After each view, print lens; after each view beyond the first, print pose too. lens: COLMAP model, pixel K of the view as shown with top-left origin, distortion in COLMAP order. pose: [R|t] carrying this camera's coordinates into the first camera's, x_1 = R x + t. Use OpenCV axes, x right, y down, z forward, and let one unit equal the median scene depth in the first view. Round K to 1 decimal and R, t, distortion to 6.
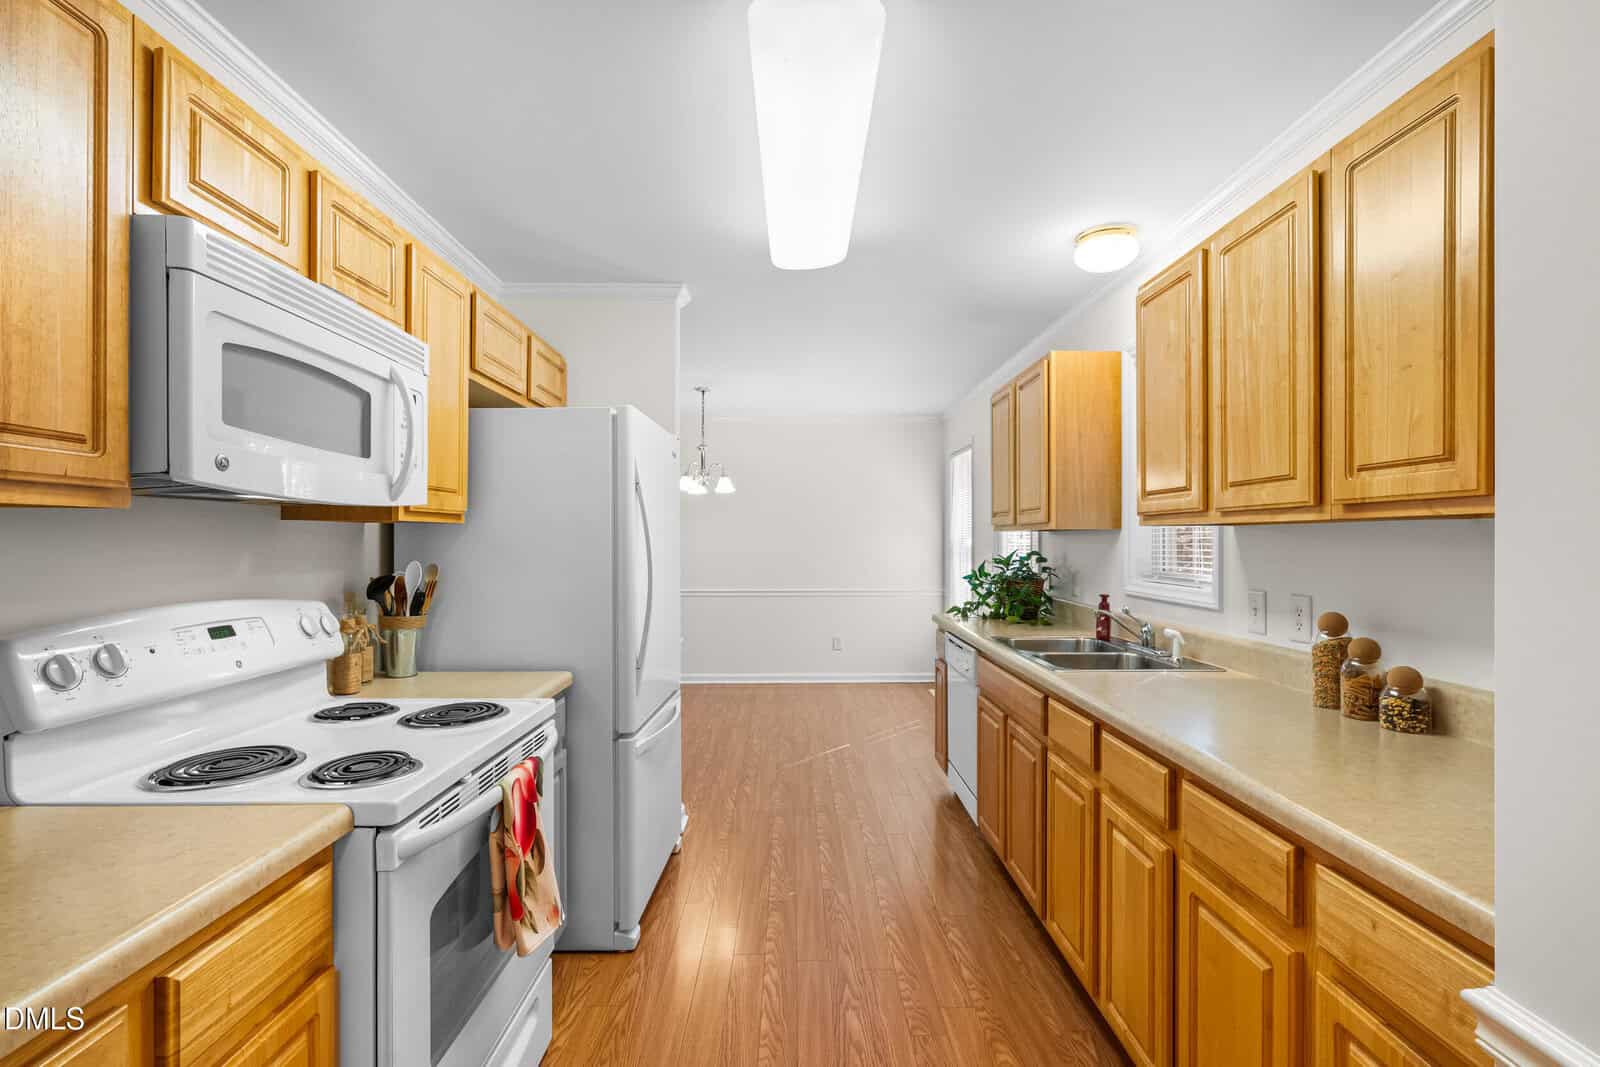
lens RADIAL K [[729.2, 0, 800.0], [0, 729.2, 533.5], [0, 0, 1]] dist [-0.004742, 0.000208]
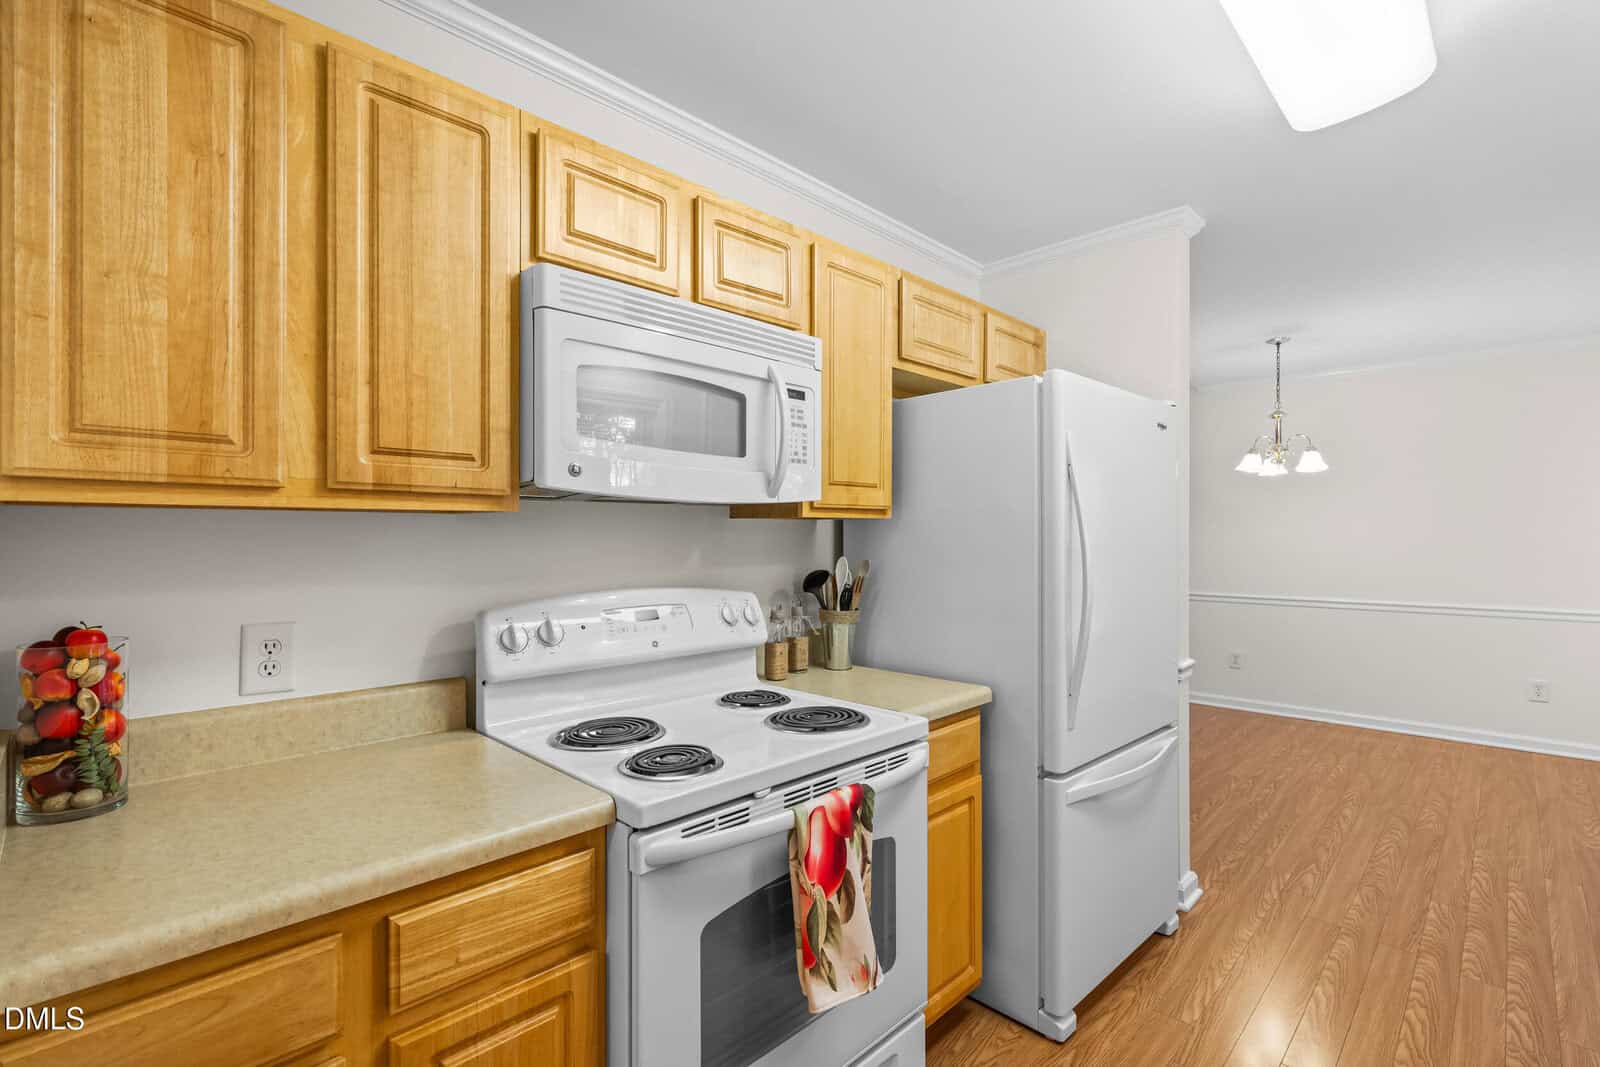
lens RADIAL K [[729.2, 0, 800.0], [0, 729.2, 533.5], [0, 0, 1]] dist [-0.004742, 0.000208]
pose [[0.705377, -0.005184, -0.708813, 0.221550], [0.010270, 0.999943, 0.002907, 0.002789], [0.708758, -0.009330, 0.705390, 0.359000]]
